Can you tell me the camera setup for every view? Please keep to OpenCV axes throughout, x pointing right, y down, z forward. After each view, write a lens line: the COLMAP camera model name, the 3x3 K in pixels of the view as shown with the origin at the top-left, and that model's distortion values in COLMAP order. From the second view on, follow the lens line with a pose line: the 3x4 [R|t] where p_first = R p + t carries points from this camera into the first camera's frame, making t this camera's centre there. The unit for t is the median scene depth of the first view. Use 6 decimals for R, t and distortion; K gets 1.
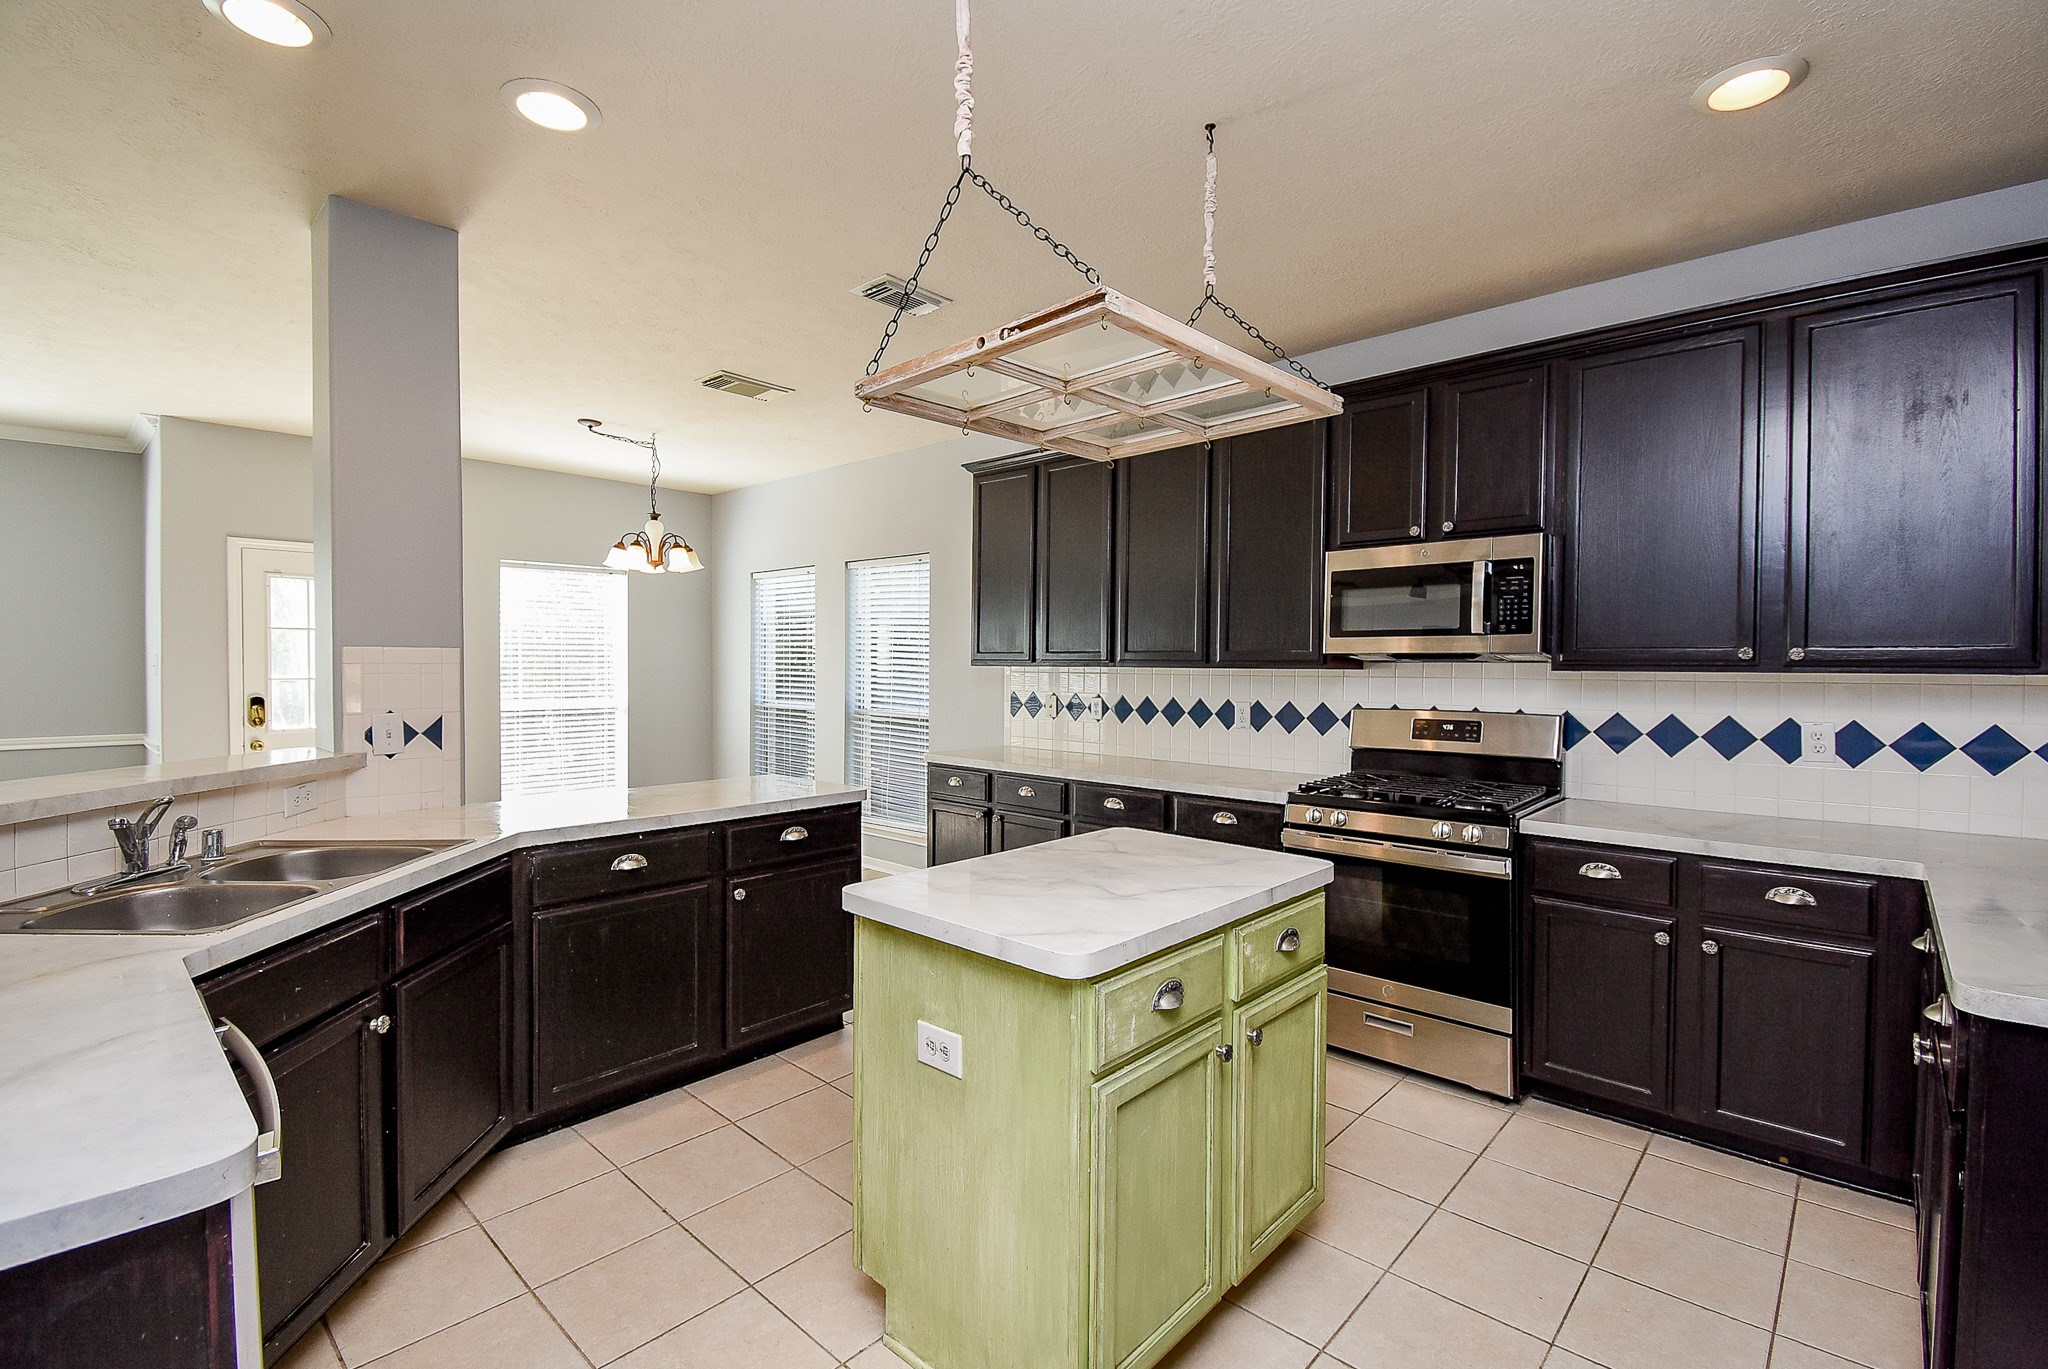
lens RADIAL K [[900.5, 0, 1024.8], [0, 900.5, 677.5], [0, 0, 1]] dist [0.013892, -0.021298]
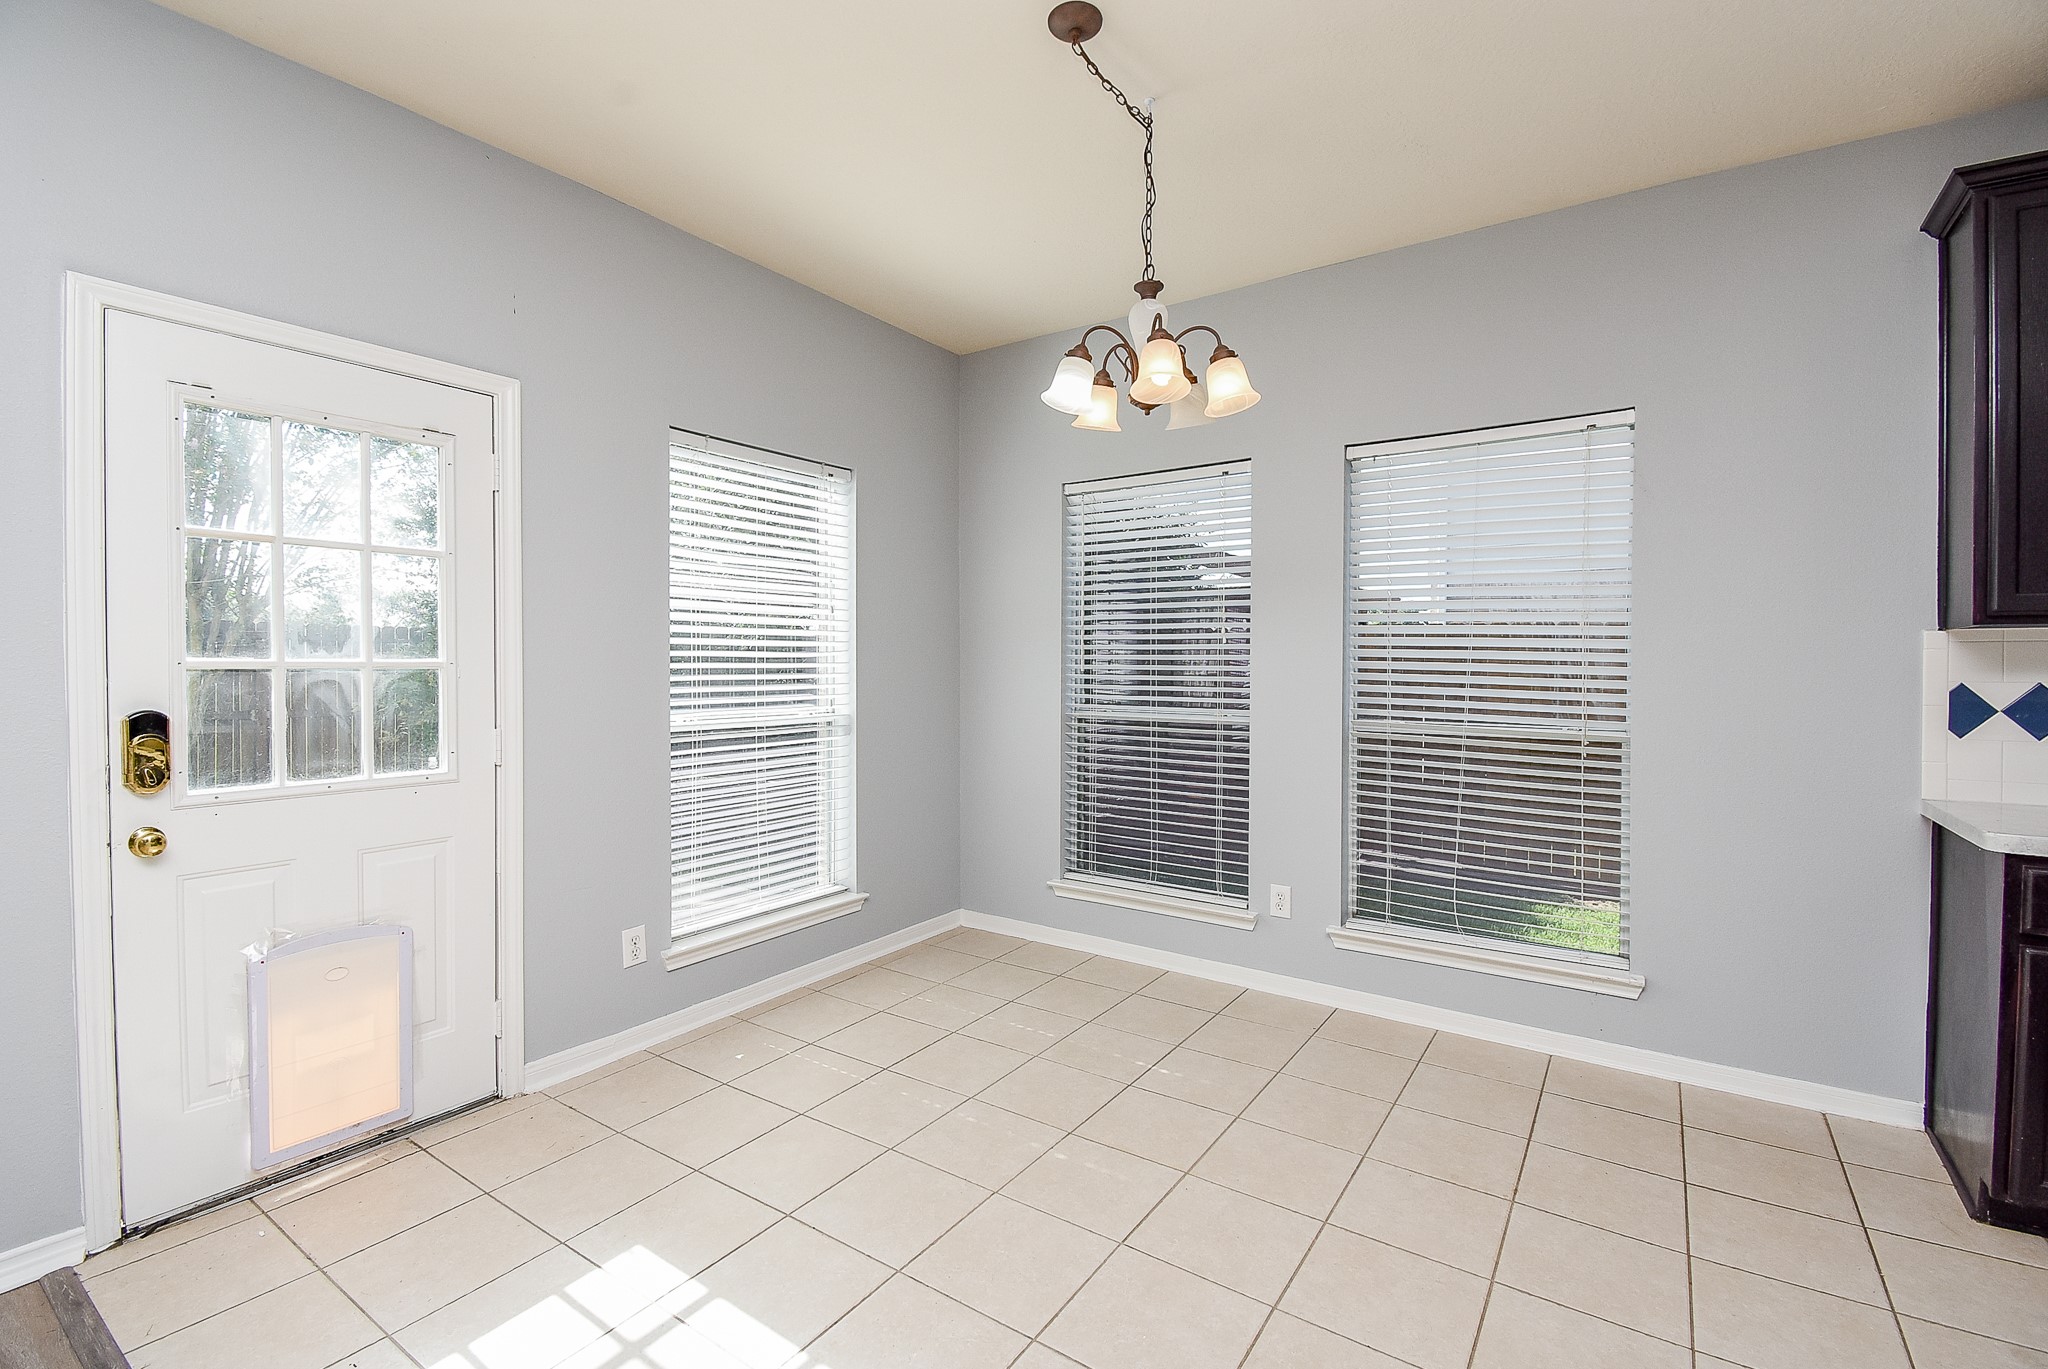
lens RADIAL K [[900.5, 0, 1024.8], [0, 900.5, 677.5], [0, 0, 1]] dist [0.013892, -0.021298]
pose [[0.992262, -0.006020, 0.124013, -0.529223], [0.006083, 0.999981, -0.000128, 0.009253], [-0.124010, 0.000881, 0.992281, 0.577564]]
